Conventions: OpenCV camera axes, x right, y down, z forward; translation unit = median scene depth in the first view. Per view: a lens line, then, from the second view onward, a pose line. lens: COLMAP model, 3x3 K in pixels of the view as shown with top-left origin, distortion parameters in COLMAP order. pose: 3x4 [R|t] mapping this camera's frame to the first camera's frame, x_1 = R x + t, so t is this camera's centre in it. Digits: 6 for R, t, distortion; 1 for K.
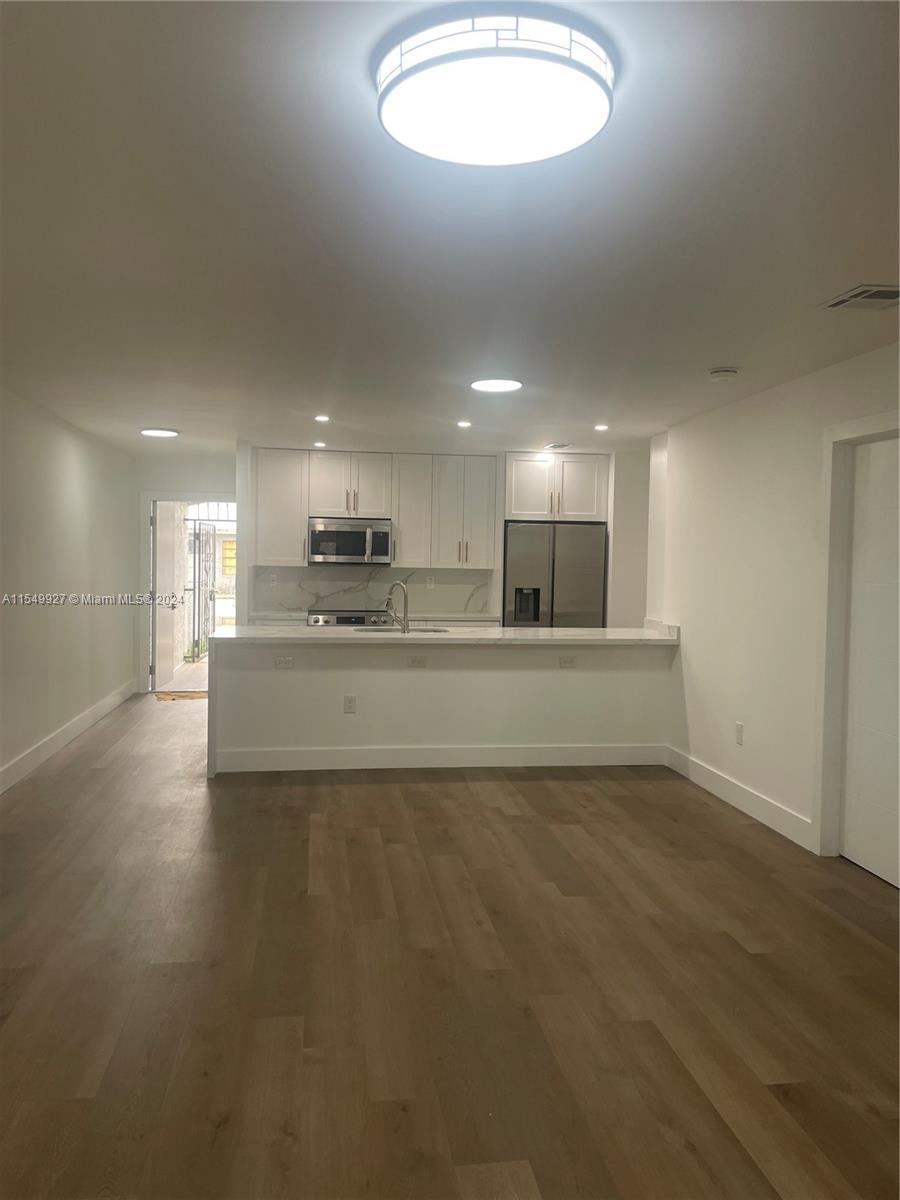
lens RADIAL K [[914.0, 0, 465.8], [0, 914.0, 598.9], [0, 0, 1]] dist [0.085179, -0.136633]
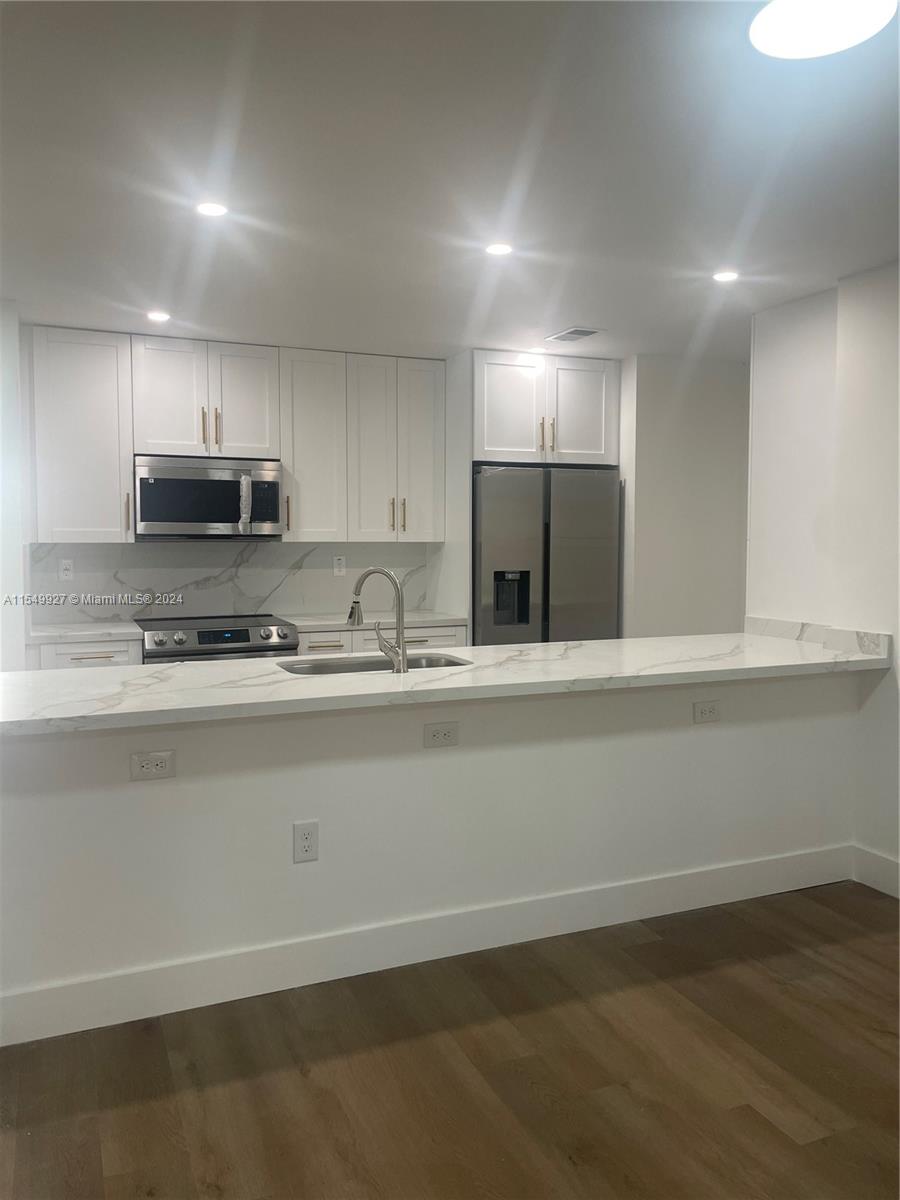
lens RADIAL K [[914.0, 0, 465.8], [0, 914.0, 598.9], [0, 0, 1]] dist [0.085179, -0.136633]
pose [[0.967993, -0.035361, 0.248475, -0.117545], [0.028420, 0.999101, 0.031469, -0.013150], [-0.249364, -0.023400, 0.968127, 0.399705]]
